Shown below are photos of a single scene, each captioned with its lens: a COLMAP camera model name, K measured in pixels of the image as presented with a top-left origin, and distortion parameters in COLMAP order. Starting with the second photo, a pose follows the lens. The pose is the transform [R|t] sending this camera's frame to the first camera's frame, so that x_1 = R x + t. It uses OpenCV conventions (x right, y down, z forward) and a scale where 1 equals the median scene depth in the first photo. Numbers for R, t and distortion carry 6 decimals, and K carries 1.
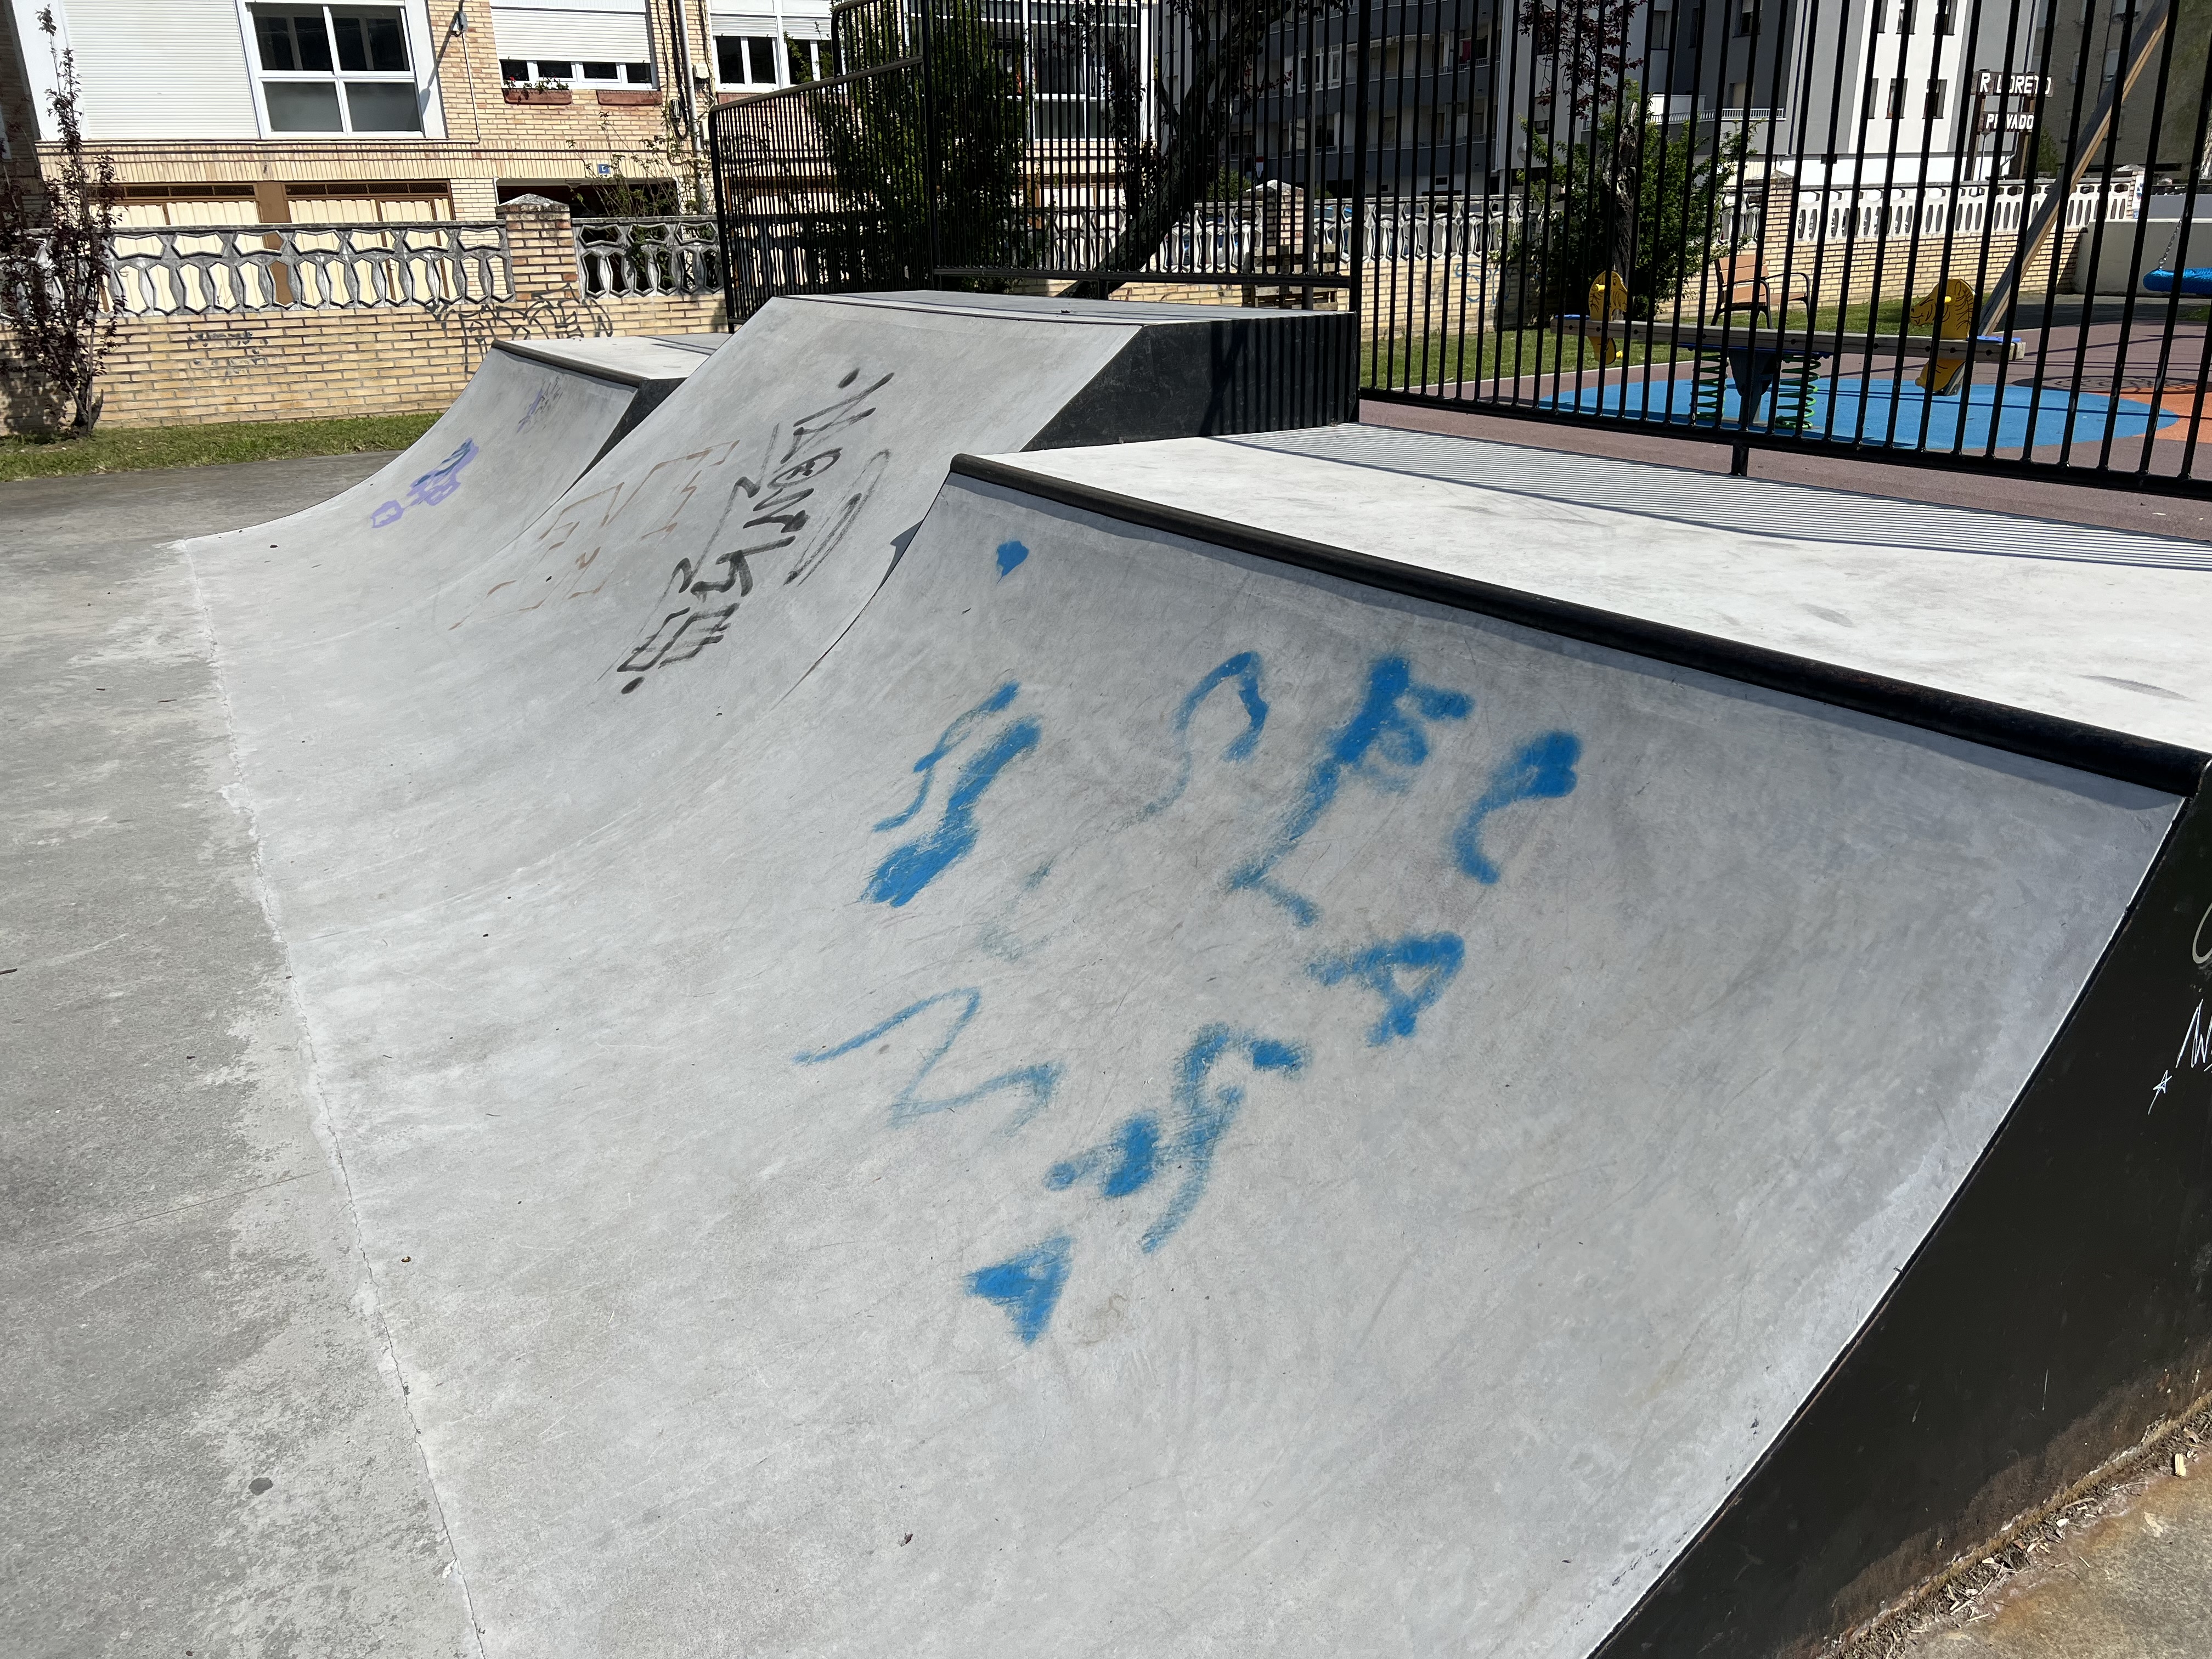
lens RADIAL K [[1664.5, 0, 1106.0], [0, 1664.5, 829.5], [0, 0, 1]] dist [0.055192, -0.061562]
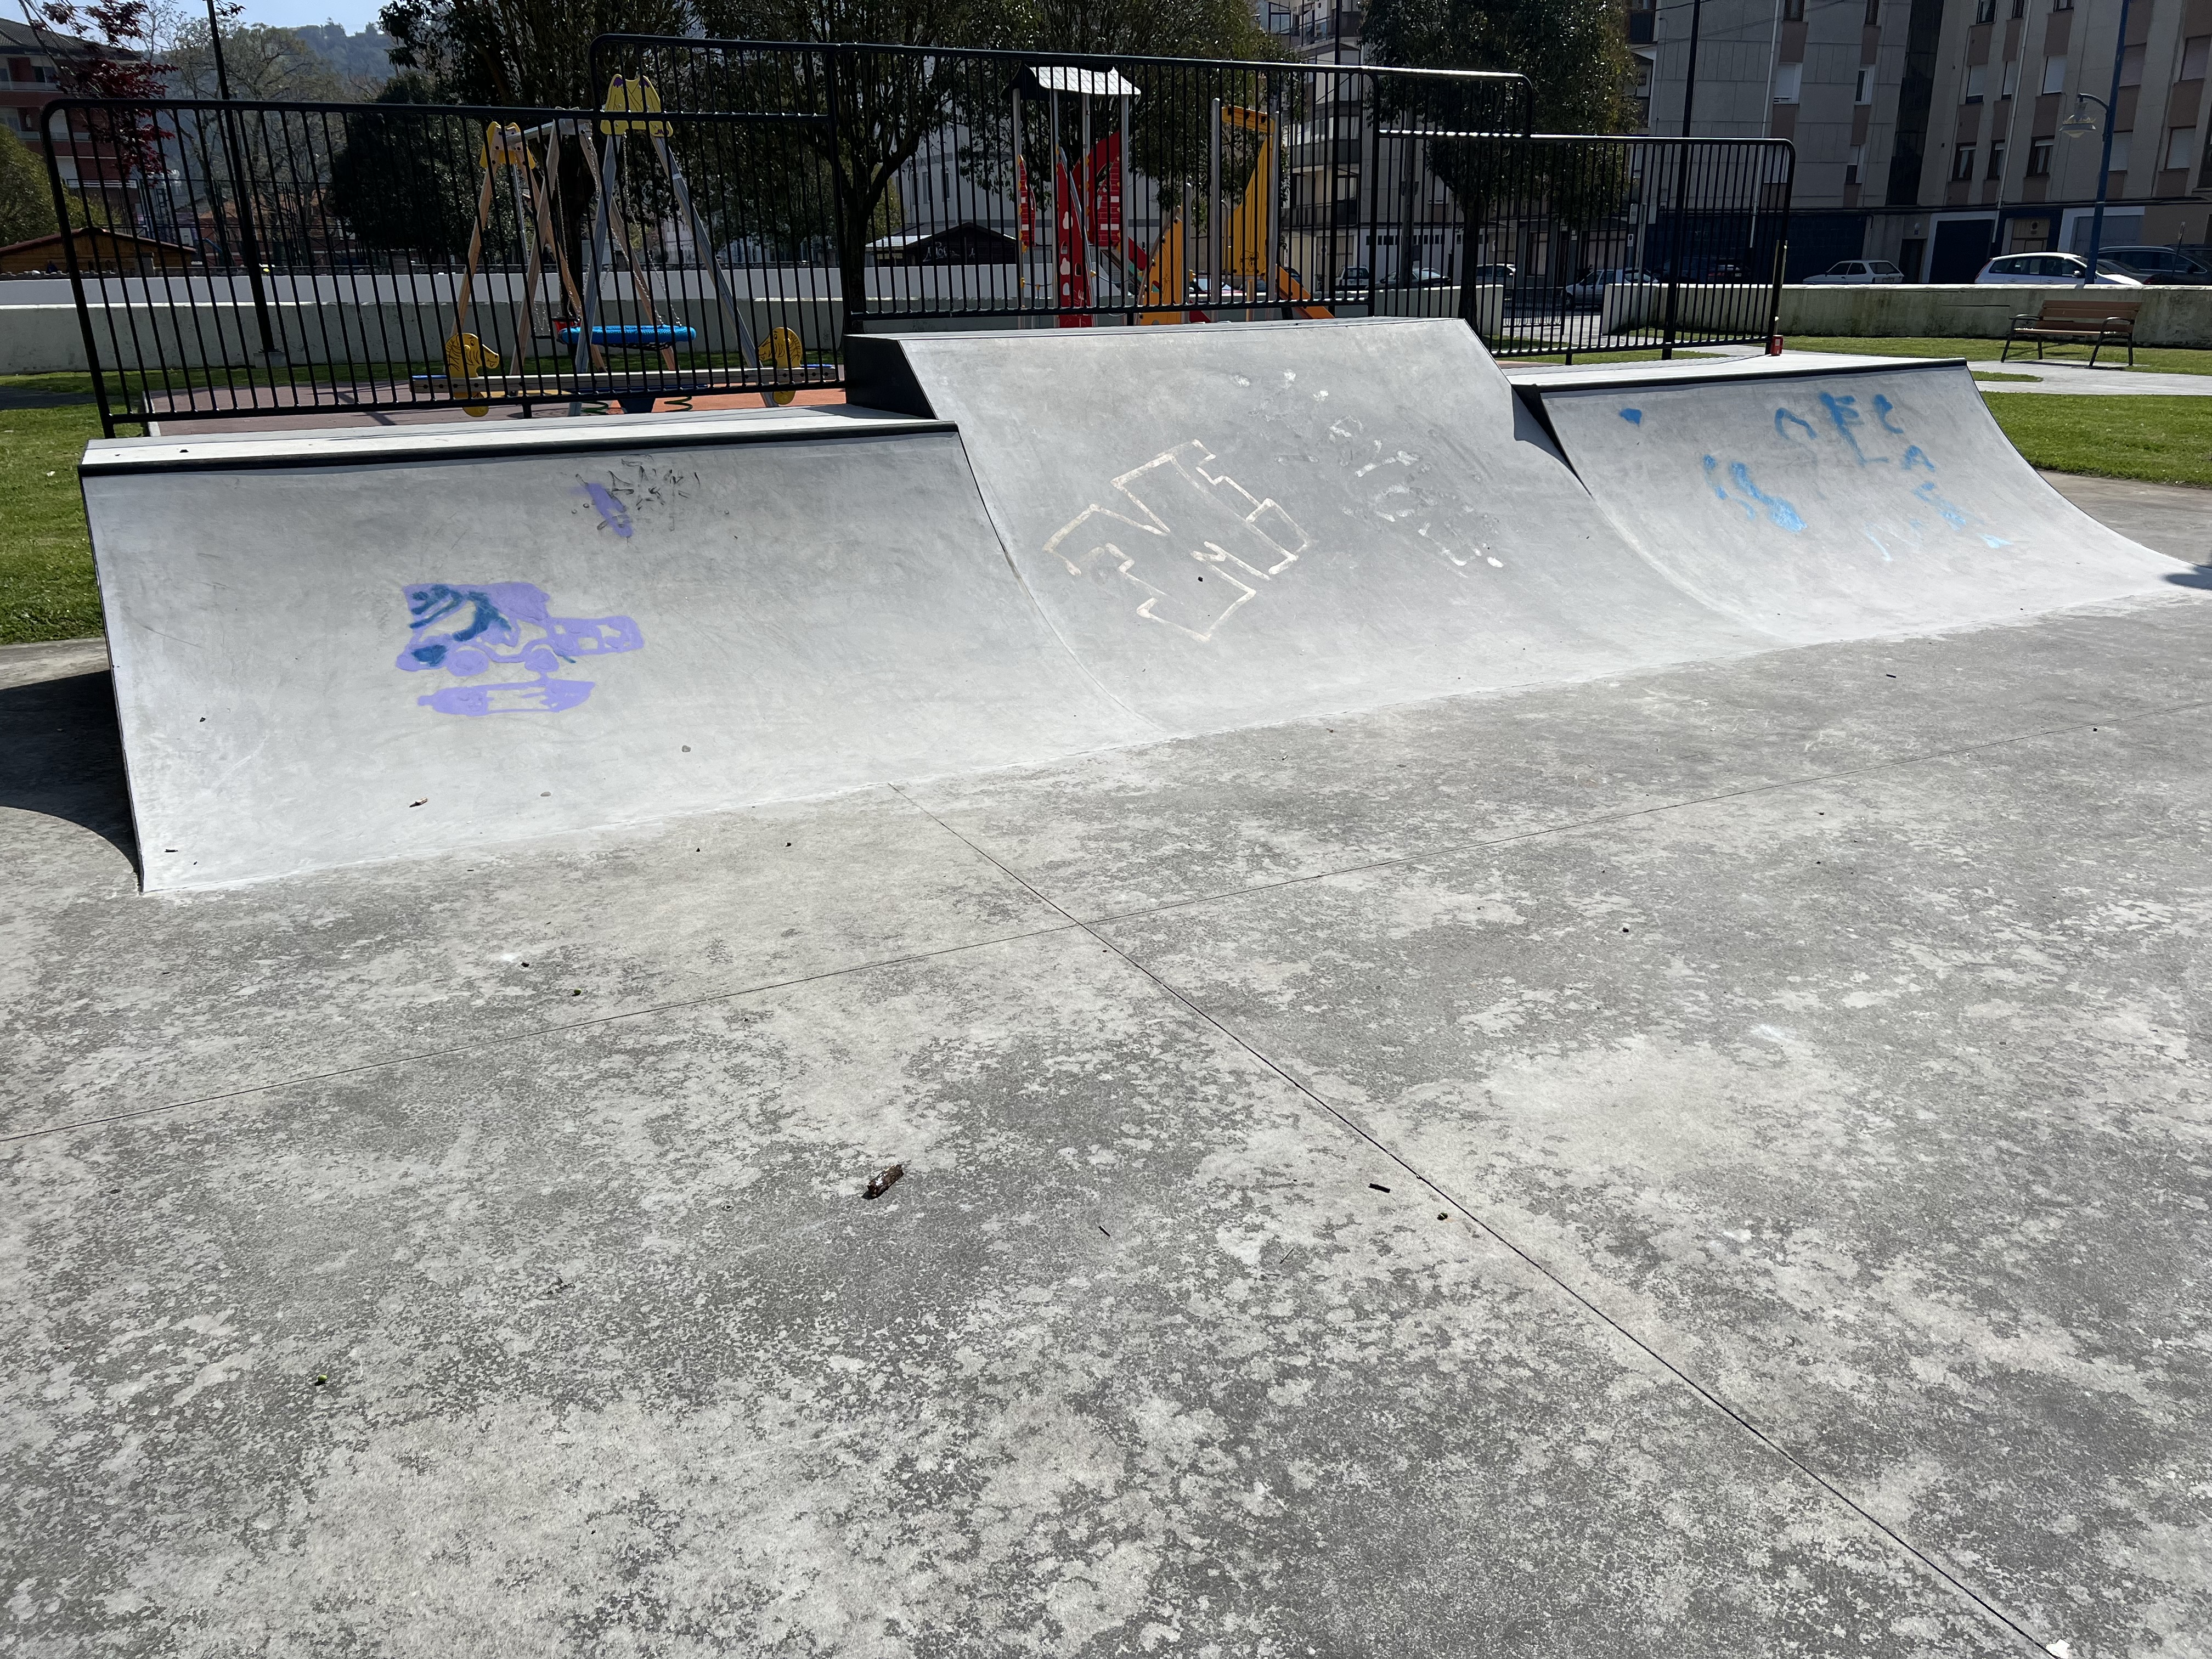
lens RADIAL K [[1662.6, 0, 1106.0], [0, 1662.6, 829.5], [0, 0, 1]] dist [0.039949, -0.031410]
pose [[0.033761, -0.306628, 0.951230, -3.006141], [0.348437, 0.895669, 0.276351, -0.679192], [-0.936724, 0.322114, 0.137079, 1.984742]]
